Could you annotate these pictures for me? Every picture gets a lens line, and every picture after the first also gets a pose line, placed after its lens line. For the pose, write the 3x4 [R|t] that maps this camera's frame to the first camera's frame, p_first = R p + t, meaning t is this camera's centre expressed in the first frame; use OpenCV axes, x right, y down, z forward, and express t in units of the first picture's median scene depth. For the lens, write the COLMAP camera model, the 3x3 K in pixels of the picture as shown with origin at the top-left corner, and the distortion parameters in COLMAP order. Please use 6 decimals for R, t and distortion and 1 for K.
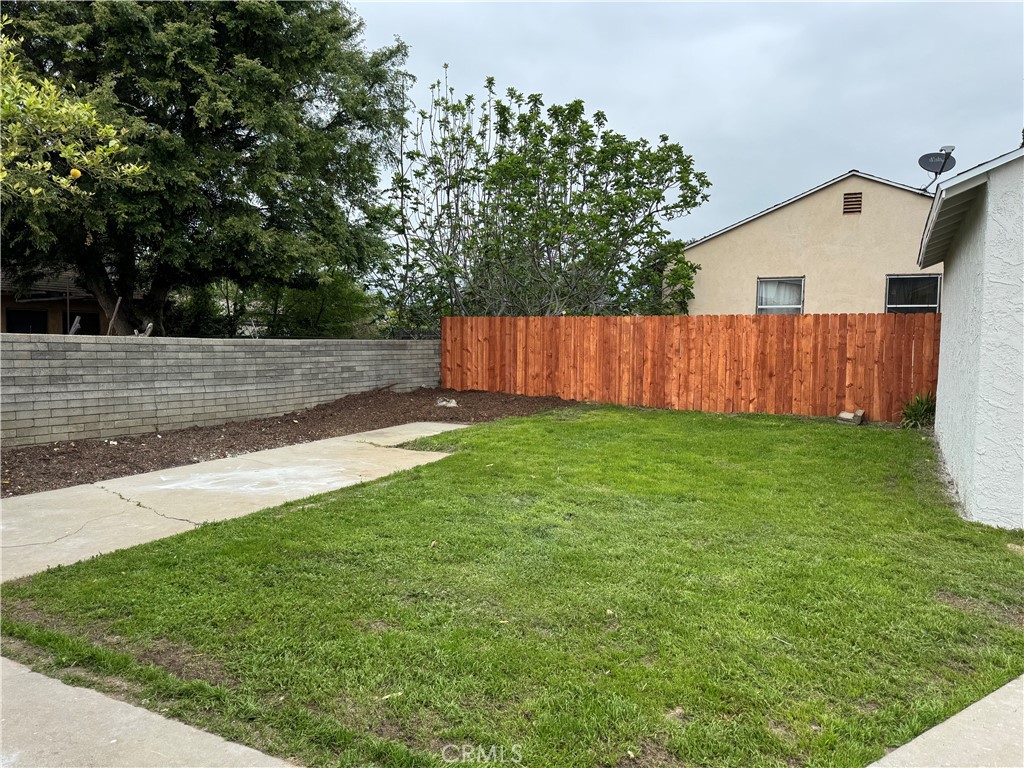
lens RADIAL K [[715.3, 0, 511.2], [0, 715.3, 393.1], [0, 0, 1]] dist [0.069589, -0.071267]
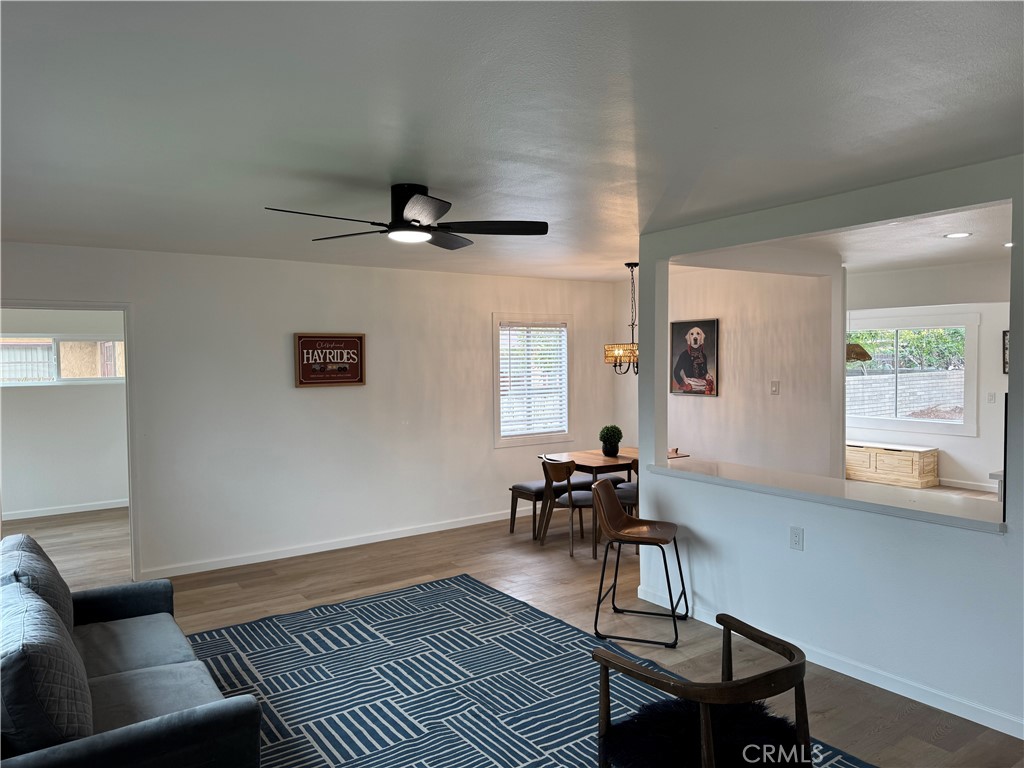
lens RADIAL K [[715.3, 0, 511.5], [0, 715.3, 382.6], [0, 0, 1]] dist [0.069589, -0.071267]
pose [[0.884465, -0.014090, -0.466393, -0.273031], [-0.005153, 0.999188, -0.039956, 0.006050], [0.466578, 0.037743, 0.883675, -0.676854]]
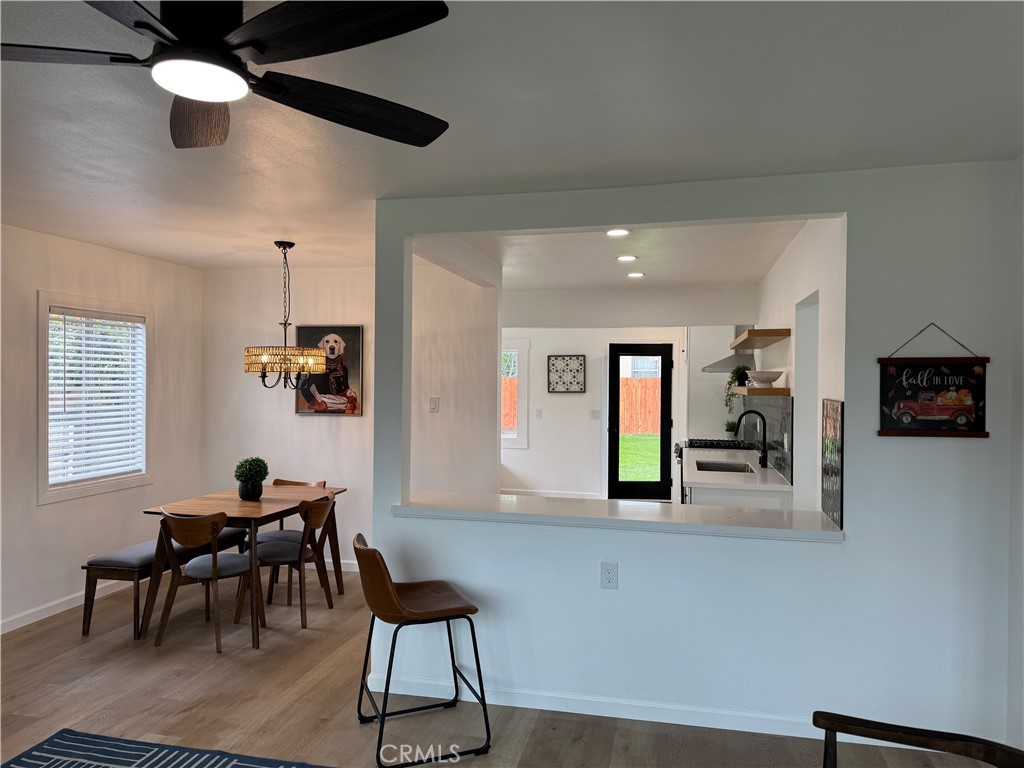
lens RADIAL K [[715.3, 0, 510.6], [0, 715.3, 386.2], [0, 0, 1]] dist [0.069589, -0.071267]
pose [[0.967055, -0.014389, 0.254162, -0.406044], [0.030186, 0.997839, -0.058362, 0.004670], [-0.252773, 0.064111, 0.965399, -0.598086]]
